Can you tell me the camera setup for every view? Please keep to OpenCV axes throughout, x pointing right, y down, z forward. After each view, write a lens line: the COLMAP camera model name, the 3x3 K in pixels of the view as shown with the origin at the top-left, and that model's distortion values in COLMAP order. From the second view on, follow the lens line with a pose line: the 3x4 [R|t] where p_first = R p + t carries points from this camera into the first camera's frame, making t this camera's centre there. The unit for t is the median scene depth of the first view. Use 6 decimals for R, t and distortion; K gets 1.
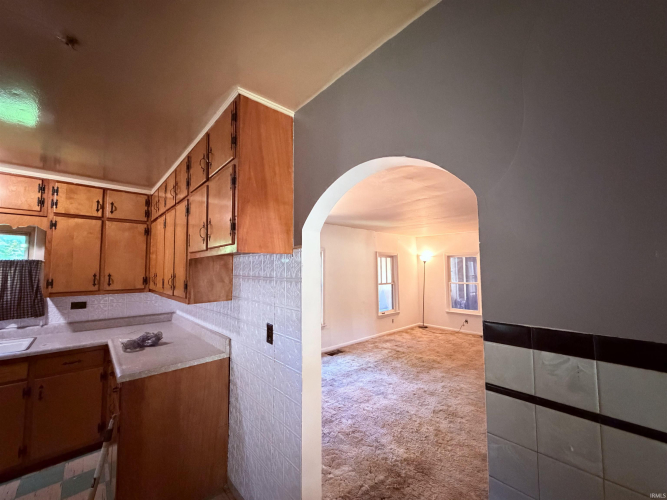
lens RADIAL K [[265.4, 0, 331.2], [0, 265.4, 250.4], [0, 0, 1]] dist [-0.000313, 0.000085]
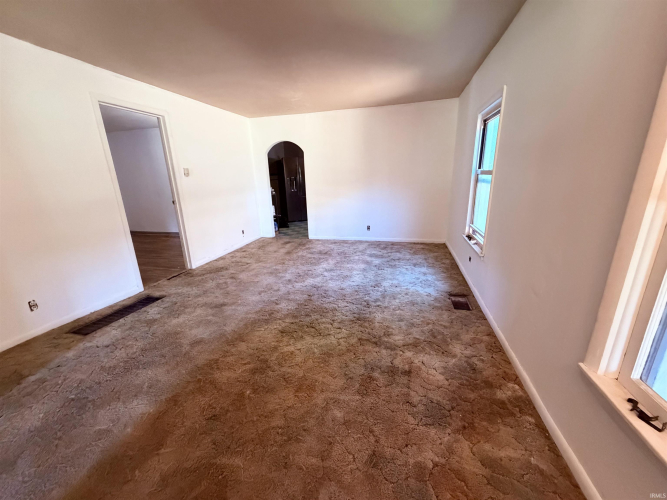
lens RADIAL K [[265.4, 0, 331.2], [0, 265.4, 250.4], [0, 0, 1]] dist [-0.000313, 0.000085]
pose [[-0.842848, 0.176372, -0.508429, 0.840462], [0.074190, 0.973830, 0.214829, 0.240244], [0.533013, 0.143348, -0.833875, 2.175429]]
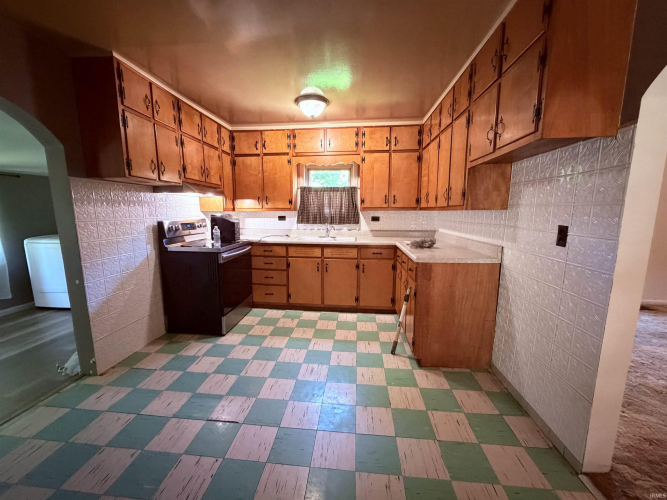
lens RADIAL K [[265.4, 0, 331.2], [0, 265.4, 250.4], [0, 0, 1]] dist [-0.000313, 0.000085]
pose [[0.668877, 0.115133, -0.734403, -0.045932], [0.048021, 0.979178, 0.197242, 0.077103], [0.741821, -0.167197, 0.649421, -0.117808]]
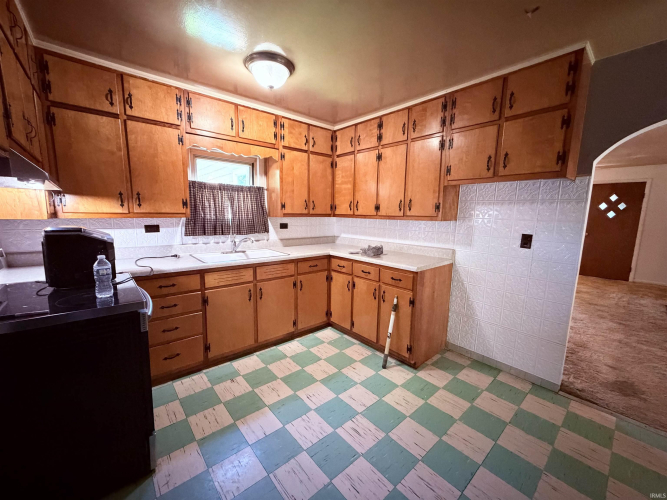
lens RADIAL K [[265.4, 0, 331.2], [0, 265.4, 250.4], [0, 0, 1]] dist [-0.000313, 0.000085]
pose [[0.999283, 0.027046, -0.026485, -0.659872], [-0.020810, 0.976943, 0.212484, 0.049001], [0.031621, -0.211781, 0.976806, -0.209870]]
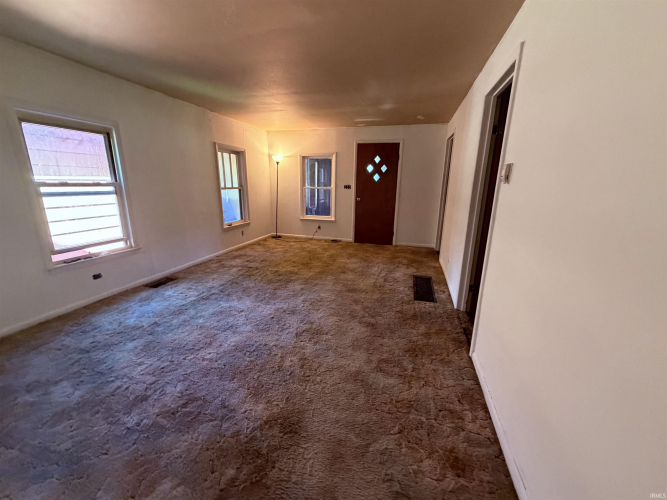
lens RADIAL K [[265.4, 0, 331.2], [0, 265.4, 250.4], [0, 0, 1]] dist [-0.000313, 0.000085]
pose [[0.855394, -0.114162, 0.505240, 0.089908], [-0.054250, 0.950300, 0.306573, 0.096583], [-0.515129, -0.289650, 0.806688, 0.348552]]
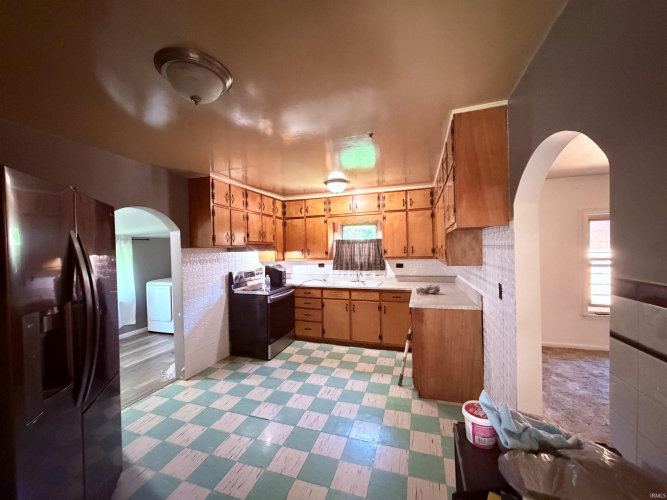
lens RADIAL K [[265.4, 0, 331.2], [0, 265.4, 250.4], [0, 0, 1]] dist [-0.000313, 0.000085]
pose [[0.488678, 0.002565, -0.872460, 0.247449], [0.080873, 0.995557, 0.048225, 0.002128], [0.868708, -0.094125, 0.486300, -0.137503]]
